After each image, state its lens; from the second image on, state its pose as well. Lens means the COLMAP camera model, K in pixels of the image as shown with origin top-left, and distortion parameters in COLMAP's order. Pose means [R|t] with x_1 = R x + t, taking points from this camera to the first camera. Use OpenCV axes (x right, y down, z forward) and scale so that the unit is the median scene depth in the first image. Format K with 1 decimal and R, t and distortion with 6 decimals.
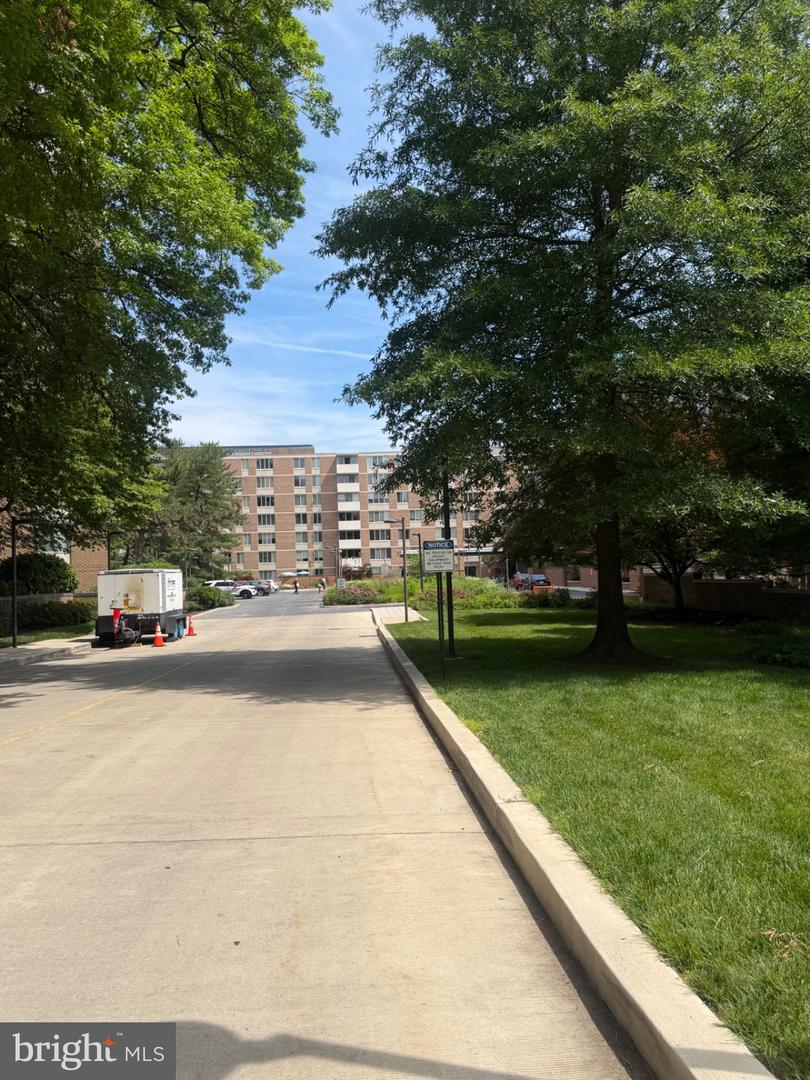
lens RADIAL K [[888.0, 0, 409.1], [0, 888.0, 532.3], [0, 0, 1]] dist [0.124146, -0.160935]
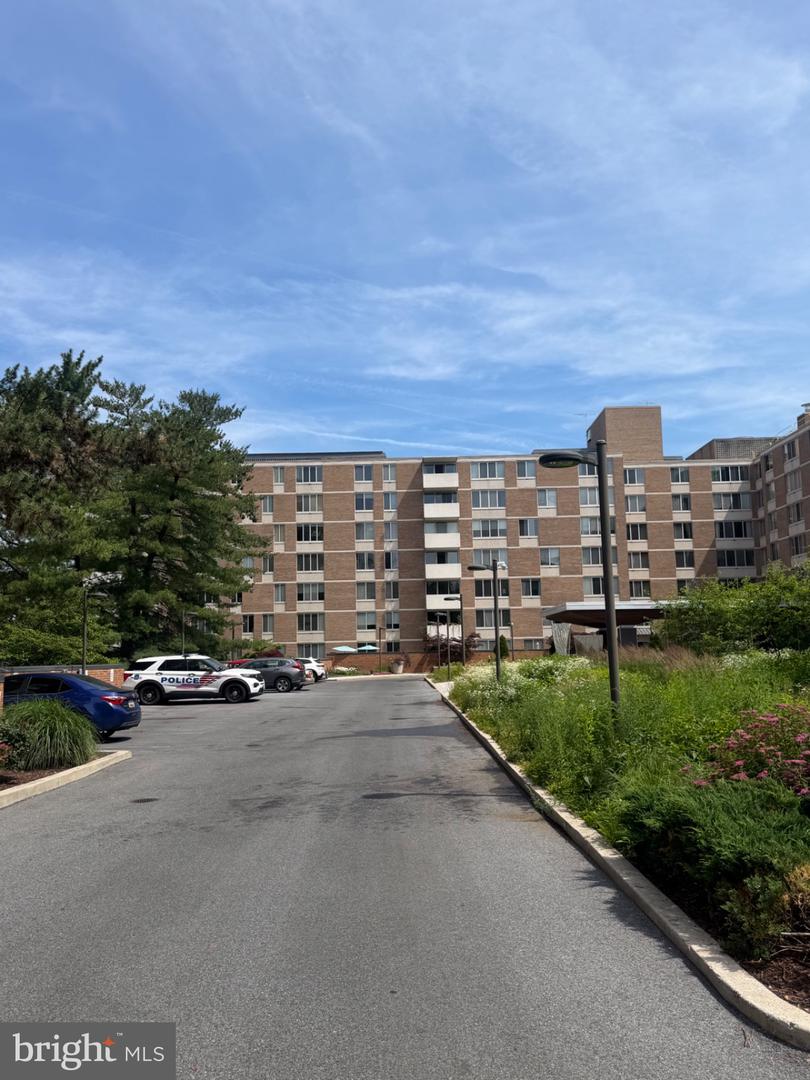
lens RADIAL K [[888.0, 0, 401.3], [0, 888.0, 545.1], [0, 0, 1]] dist [0.124146, -0.160935]
pose [[0.996878, 0.002948, -0.078906, -0.047137], [-0.009132, 0.996902, -0.078119, 0.022194], [0.078431, 0.078596, 0.993816, 0.381603]]
